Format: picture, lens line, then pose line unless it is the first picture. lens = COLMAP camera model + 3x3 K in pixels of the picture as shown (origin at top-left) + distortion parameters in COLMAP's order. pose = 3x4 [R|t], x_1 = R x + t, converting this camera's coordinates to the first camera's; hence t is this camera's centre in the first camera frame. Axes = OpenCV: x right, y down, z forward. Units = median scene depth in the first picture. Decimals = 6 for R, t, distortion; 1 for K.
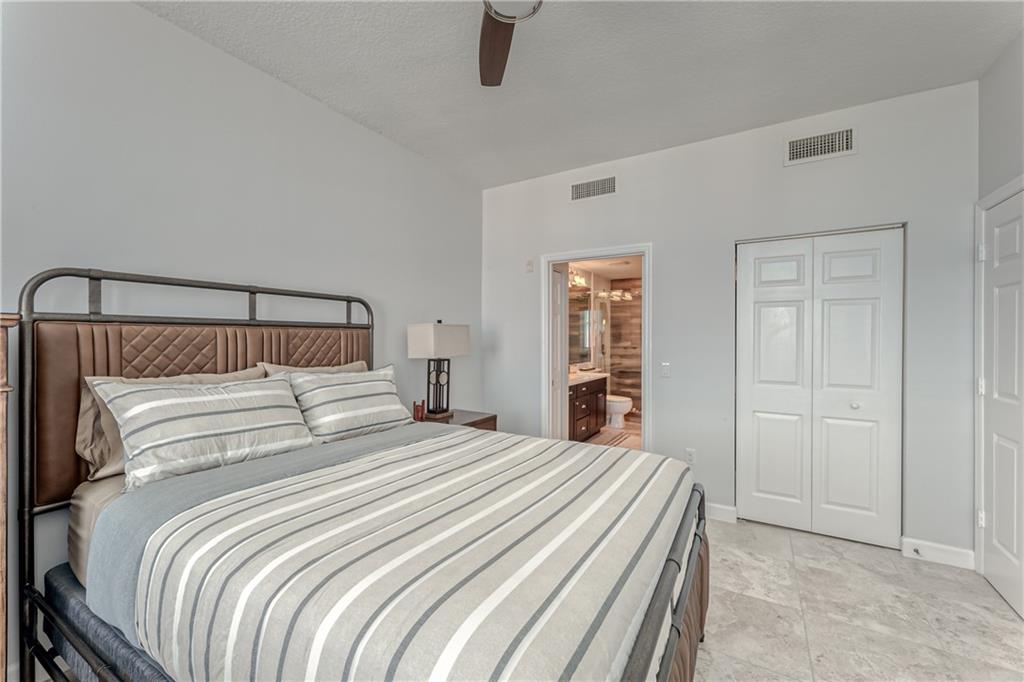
lens RADIAL K [[412.0, 0, 511.8], [0, 412.0, 339.5], [0, 0, 1]] dist [0.001980, -0.000109]
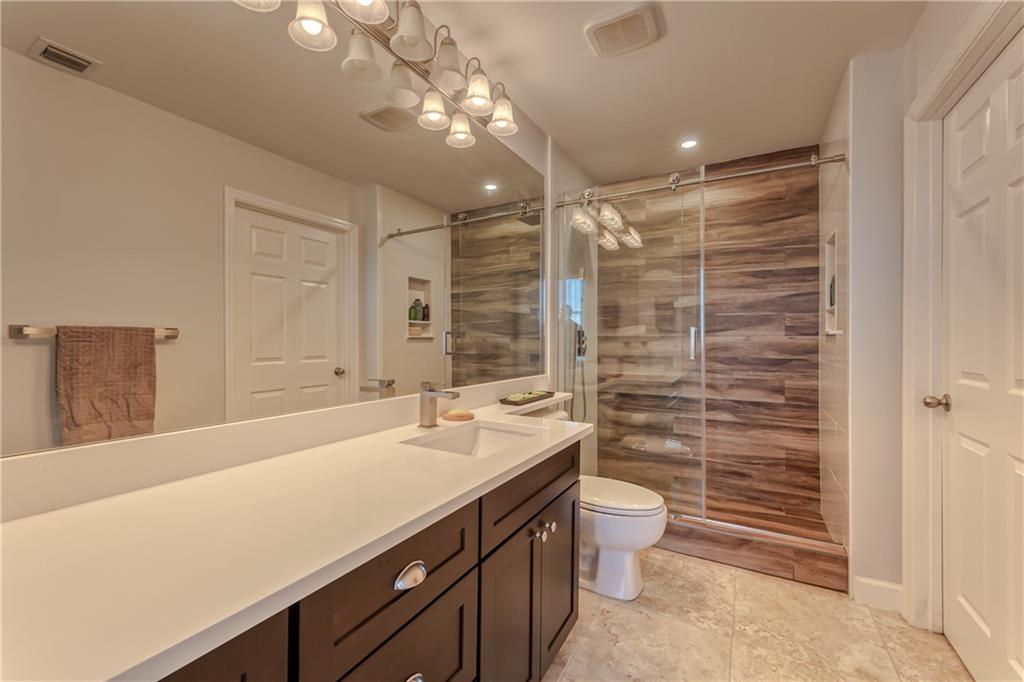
lens RADIAL K [[412.0, 0, 511.8], [0, 412.0, 339.5], [0, 0, 1]] dist [0.001980, -0.000109]
pose [[0.999800, 0.002351, 0.019840, 0.370254], [-0.002268, 0.999989, -0.004212, 0.057180], [-0.019850, 0.004166, 0.999794, 1.497762]]
